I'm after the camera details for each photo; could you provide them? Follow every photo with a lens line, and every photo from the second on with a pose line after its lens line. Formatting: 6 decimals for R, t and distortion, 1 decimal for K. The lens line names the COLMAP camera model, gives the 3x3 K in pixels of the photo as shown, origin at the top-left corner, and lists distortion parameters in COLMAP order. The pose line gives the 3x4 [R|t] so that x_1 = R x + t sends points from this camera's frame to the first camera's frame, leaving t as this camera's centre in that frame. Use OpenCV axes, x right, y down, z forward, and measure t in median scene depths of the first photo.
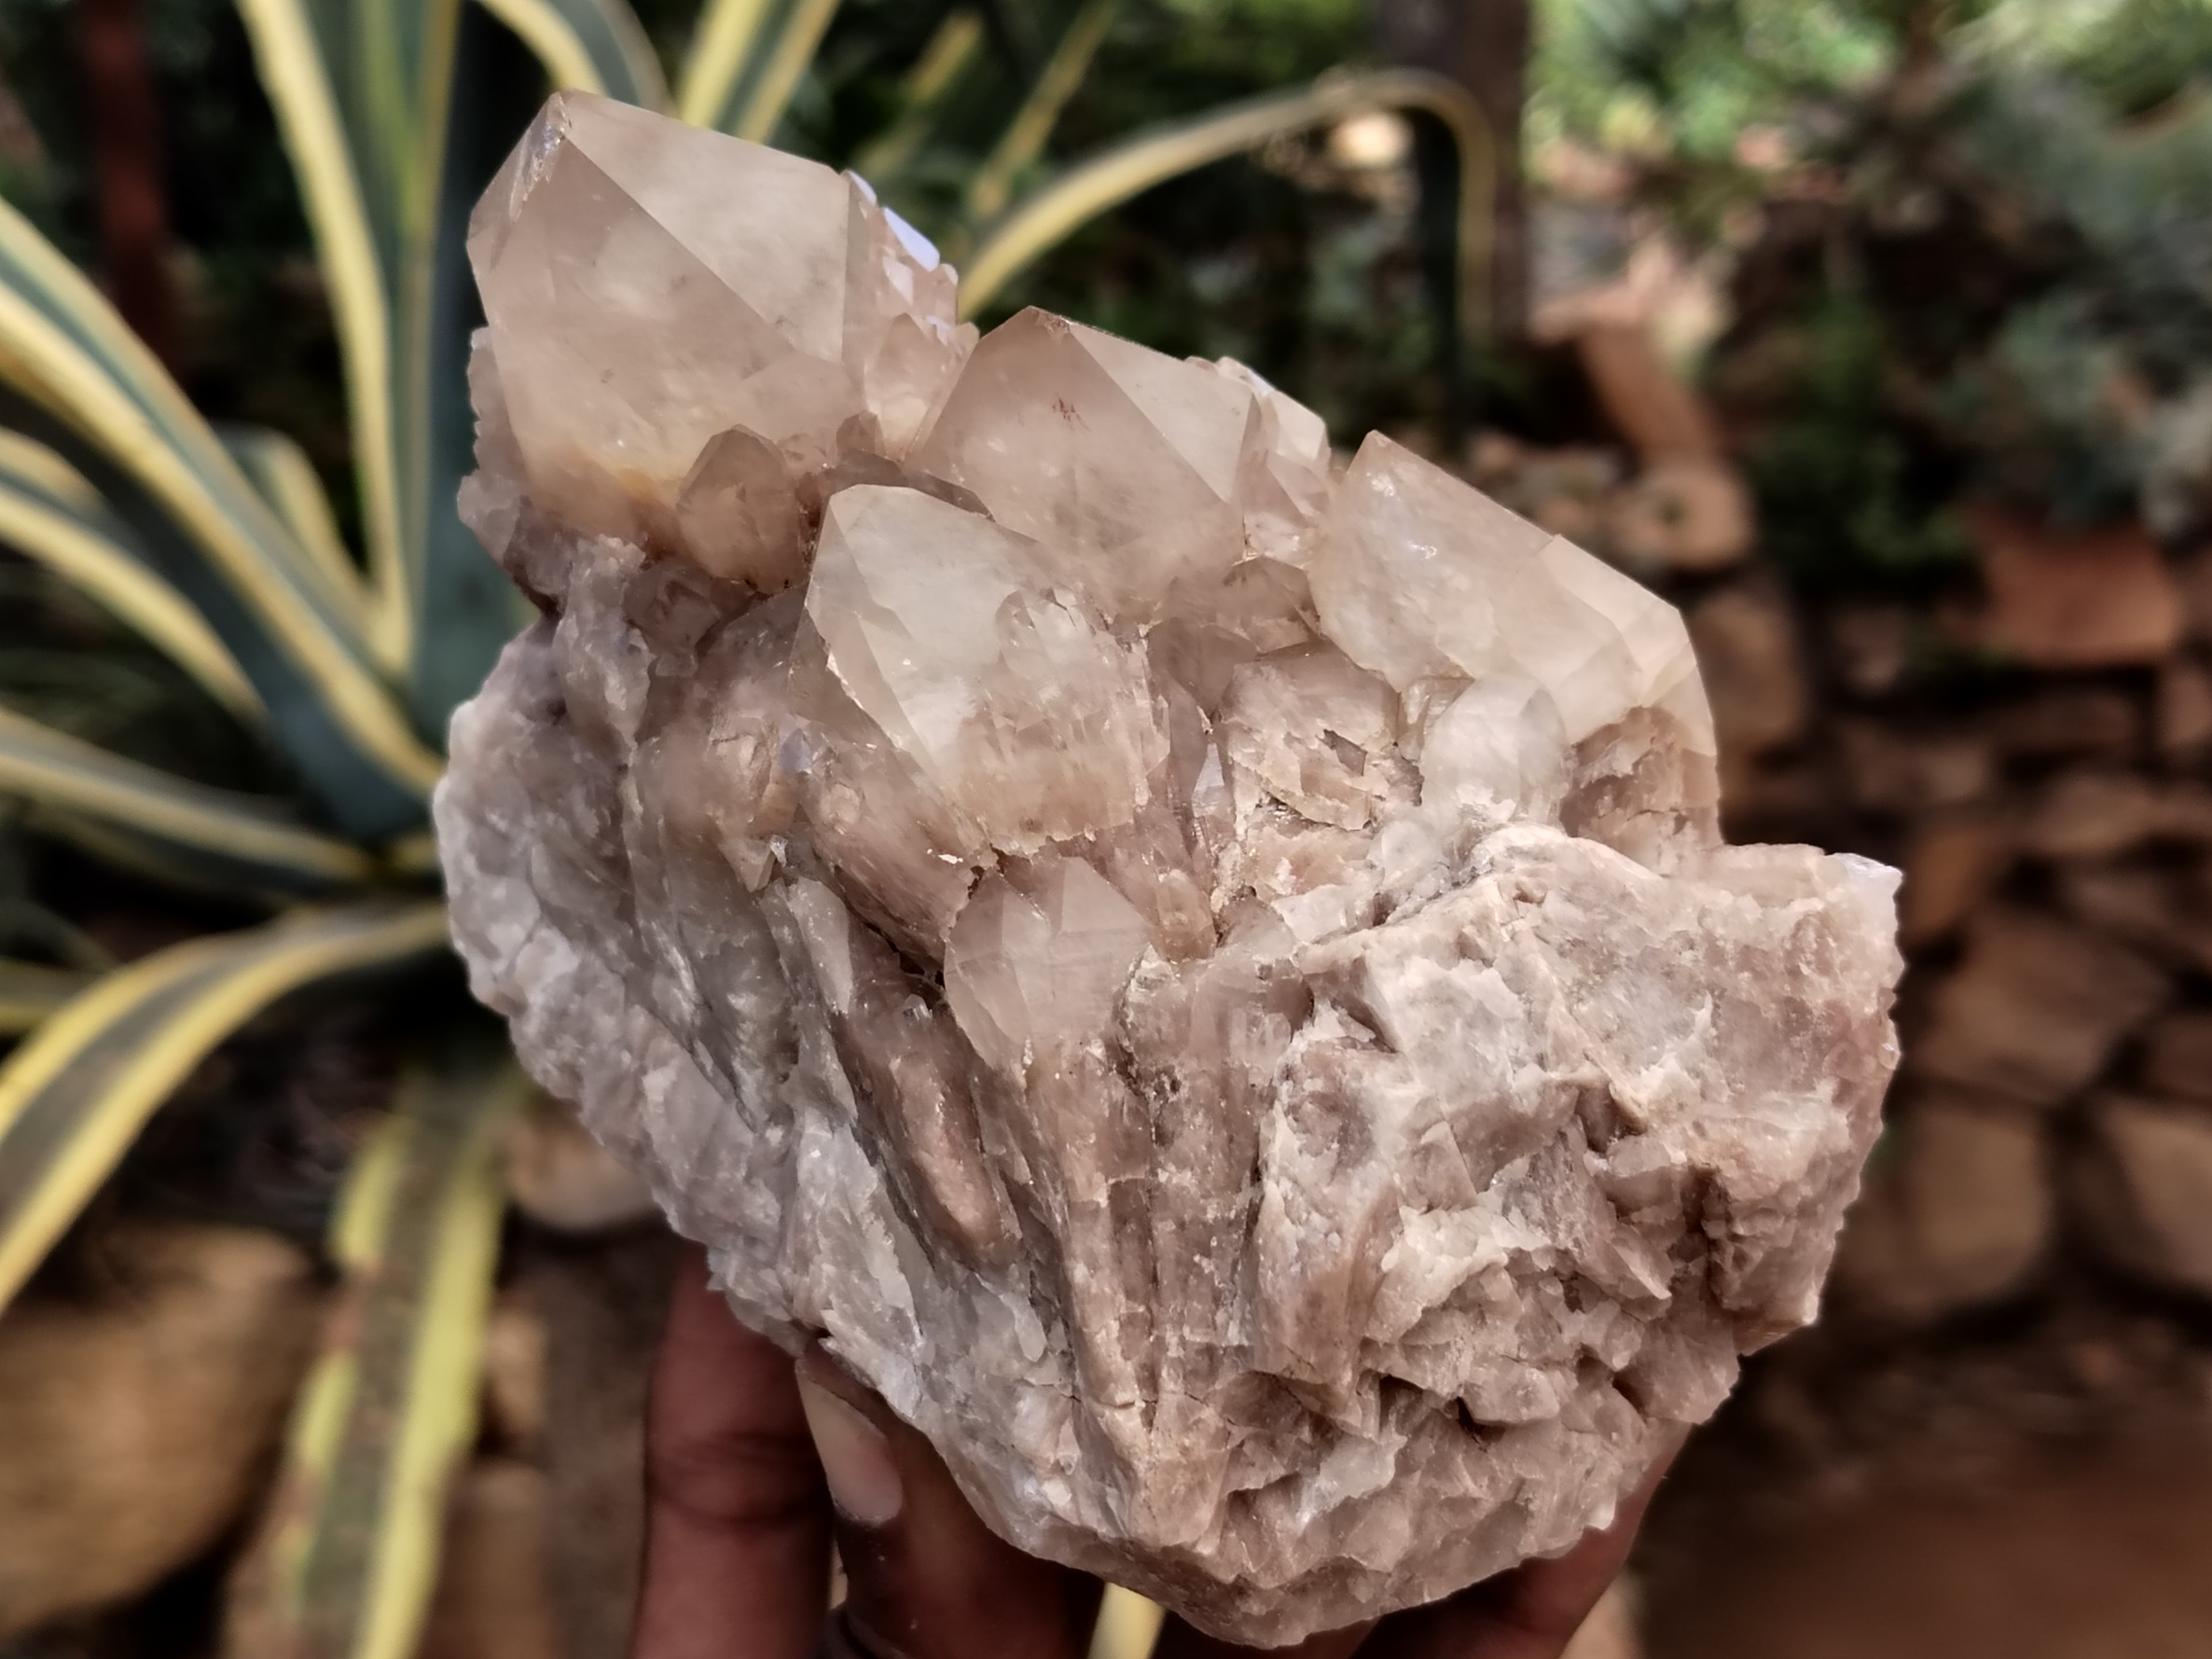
lens RADIAL K [[3179.7, 0, 1106.0], [0, 3179.7, 829.5], [0, 0, 1]] dist [0.231230, -1.092270]
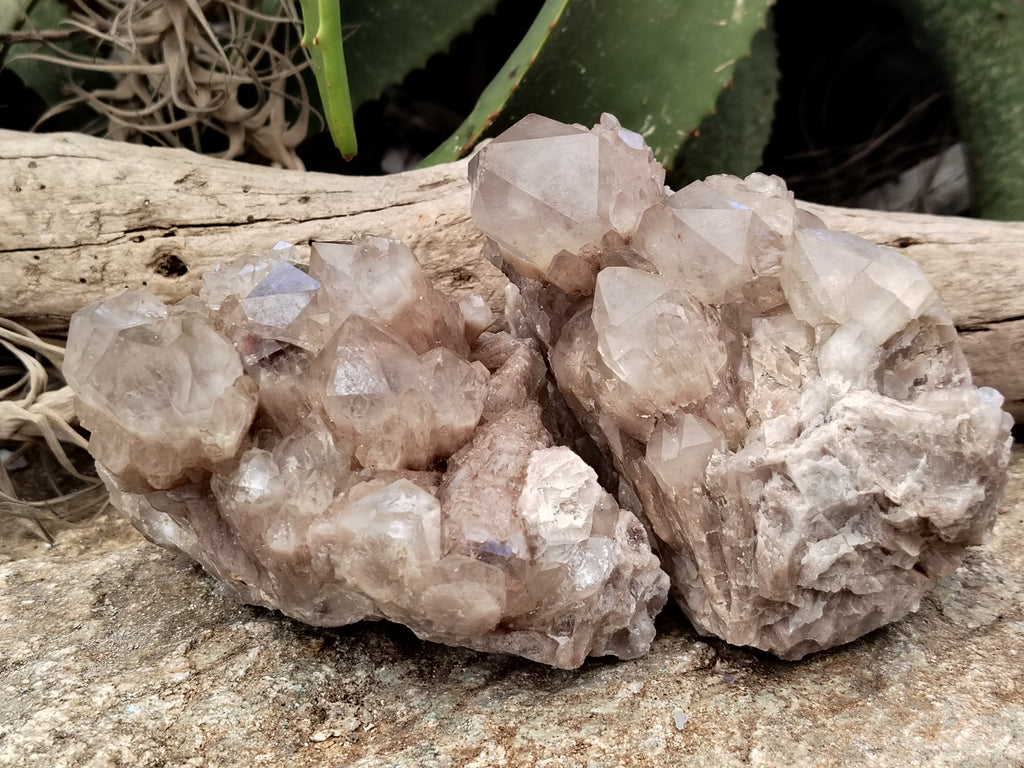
lens RADIAL K [[1449.7, 0, 512.0], [0, 1449.7, 384.0], [0, 0, 1]] dist [0.195774, -1.055686]
pose [[0.947578, -0.057249, -0.314355, 0.247323], [0.147600, 0.950988, 0.271727, -0.388060], [0.283392, -0.303881, 0.909585, -0.204649]]
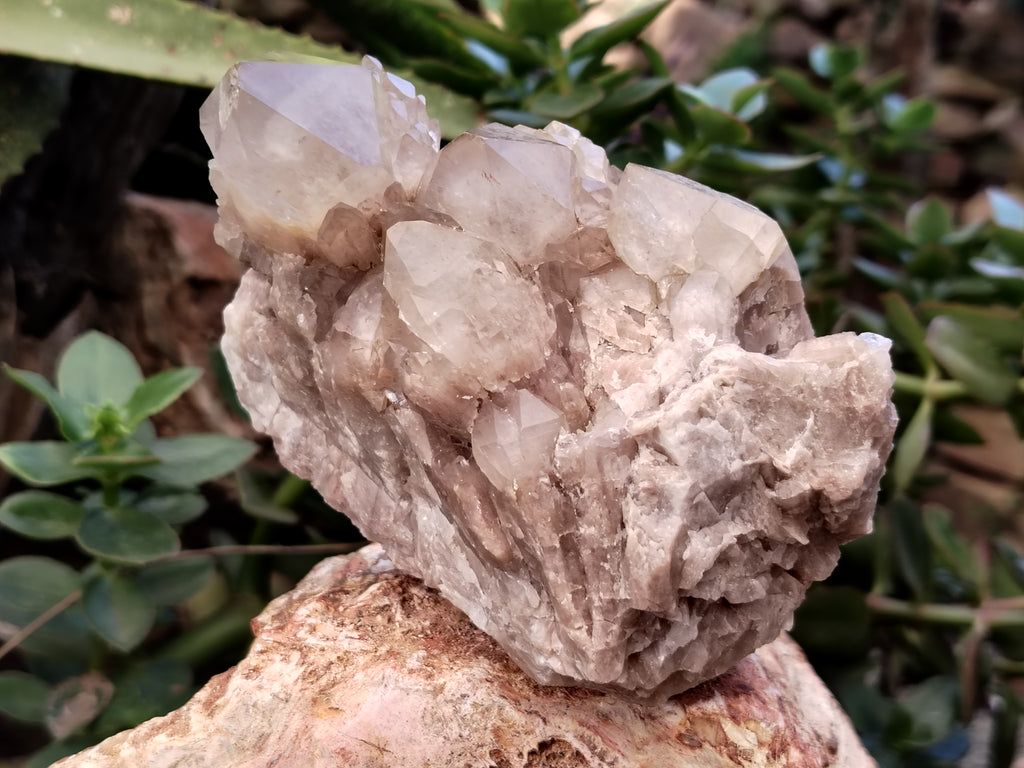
lens RADIAL K [[1472.0, 0, 512.0], [0, 1472.0, 384.0], [0, 0, 1]] dist [0.231230, -1.092270]
pose [[0.990089, -0.139848, -0.012906, -0.003315], [0.140060, 0.976445, 0.164126, -0.165236], [-0.010350, -0.164307, 0.986355, -0.017892]]
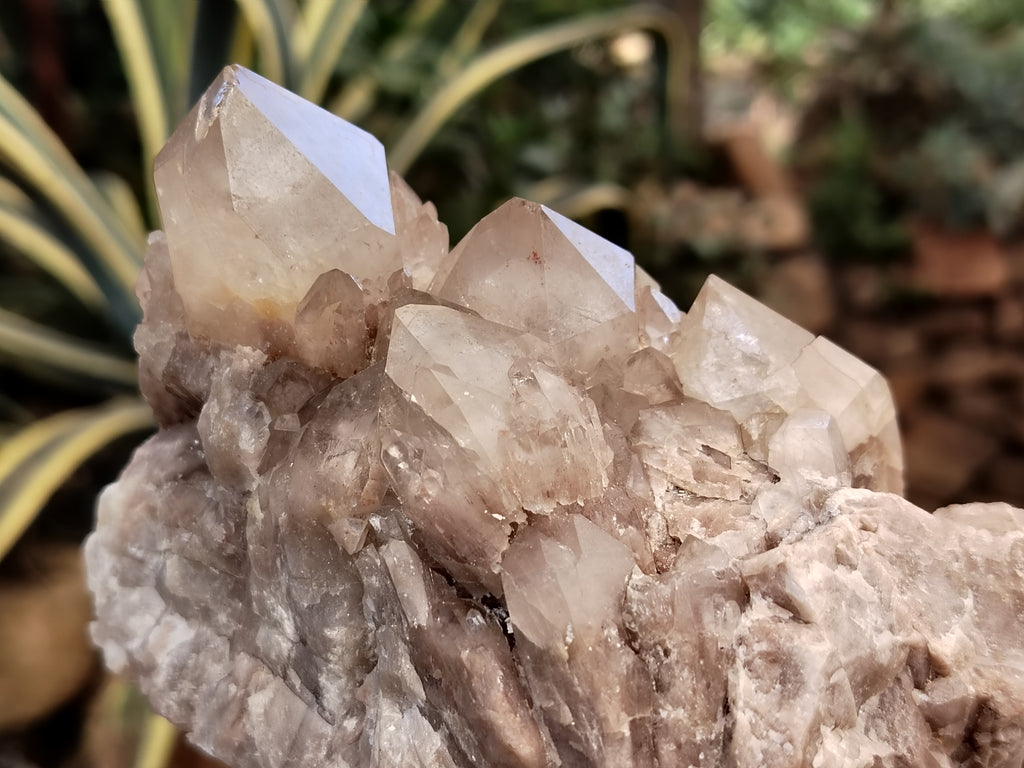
lens RADIAL K [[1472.0, 0, 512.0], [0, 1472.0, 384.0], [0, 0, 1]] dist [0.231230, -1.092270]
pose [[0.986247, -0.006390, 0.165152, -0.161315], [0.038608, 0.980513, -0.192623, 0.084913], [-0.160703, 0.196350, 0.967275, 0.287292]]
